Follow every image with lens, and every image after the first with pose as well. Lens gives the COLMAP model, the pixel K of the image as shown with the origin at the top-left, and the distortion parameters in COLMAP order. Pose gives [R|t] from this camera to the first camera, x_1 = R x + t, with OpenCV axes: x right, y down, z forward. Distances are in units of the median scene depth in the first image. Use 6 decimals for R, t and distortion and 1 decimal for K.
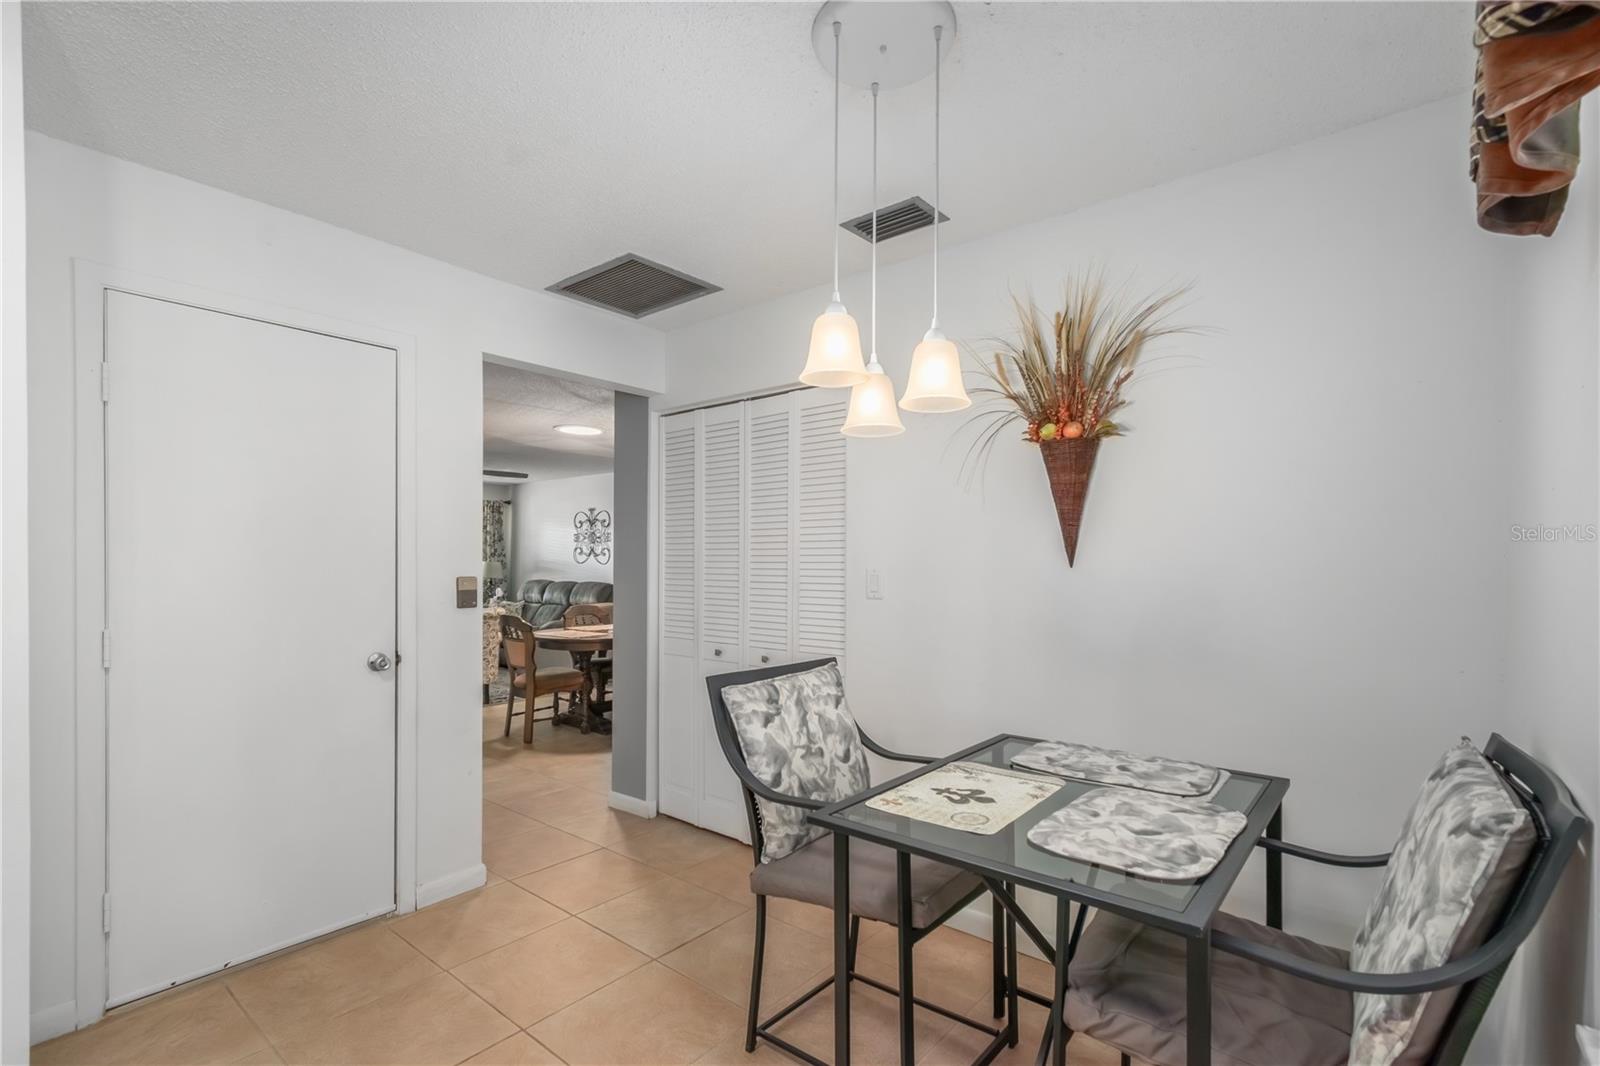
lens RADIAL K [[719.2, 0, 809.5], [0, 719.2, 562.3], [0, 0, 1]] dist [0.001566, 0.000557]
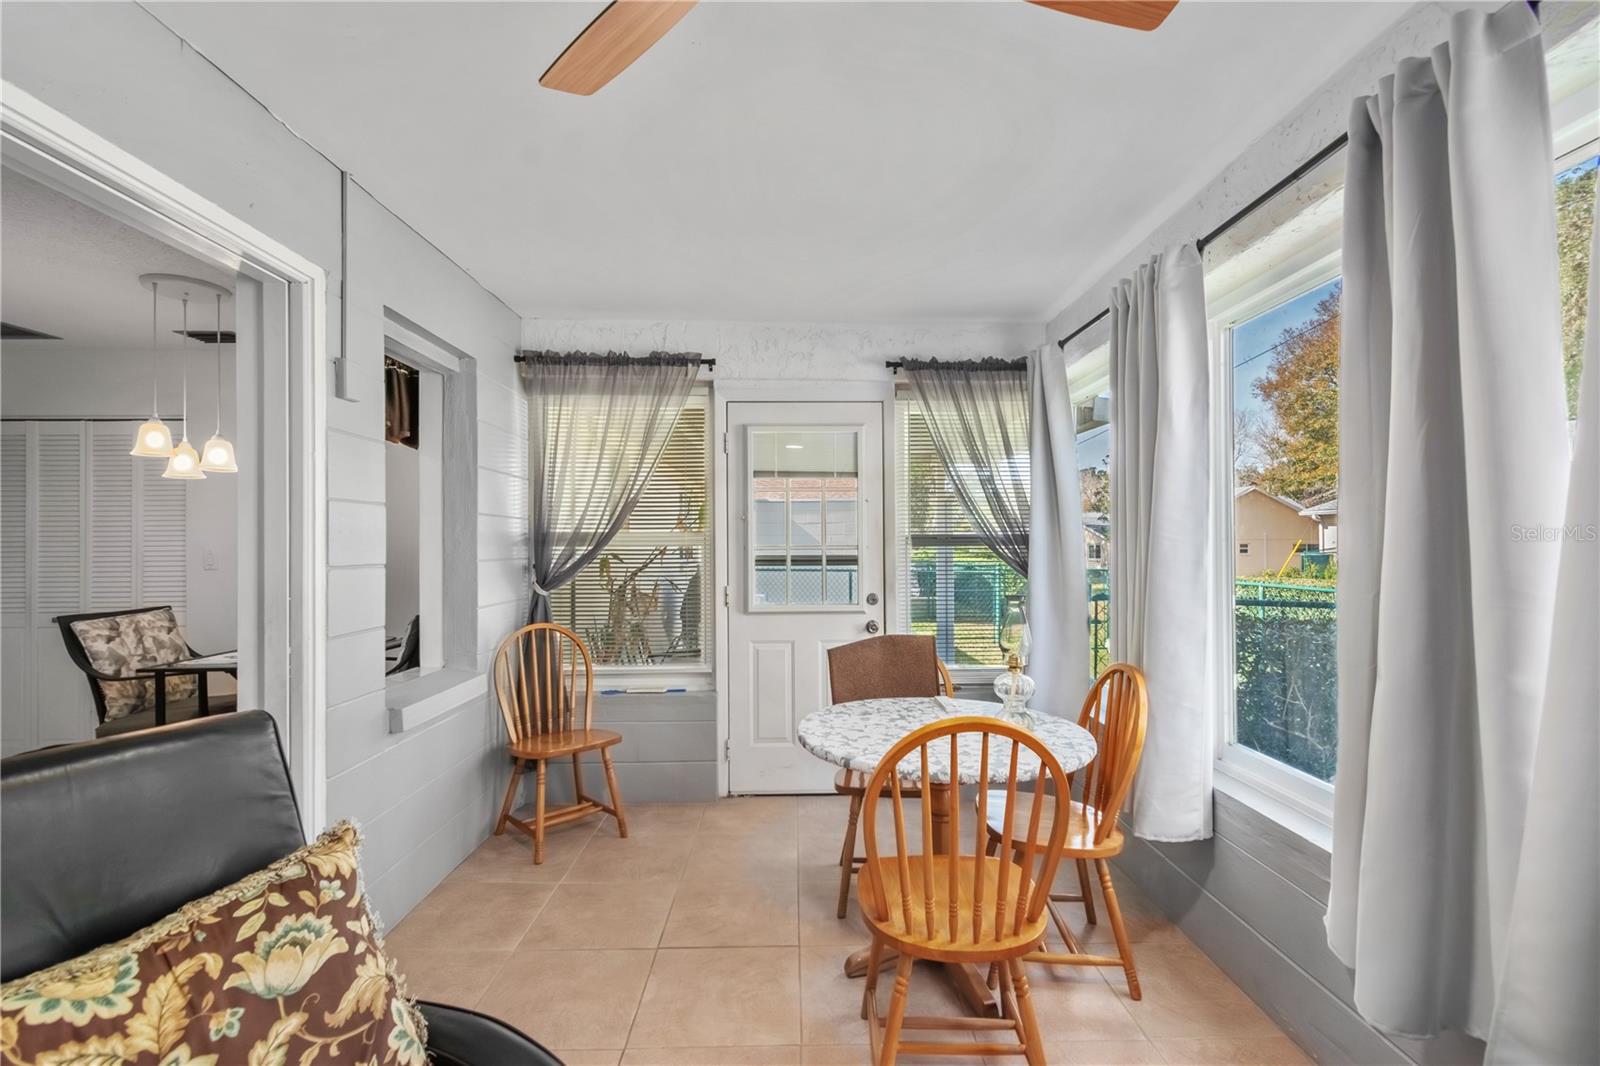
lens RADIAL K [[719.2, 0, 809.1], [0, 719.2, 541.5], [0, 0, 1]] dist [0.001566, 0.000557]
pose [[0.759987, -0.002040, 0.649934, 0.088047], [0.007638, 0.999954, -0.005792, 0.013163], [-0.649893, 0.009366, 0.759968, -1.316130]]
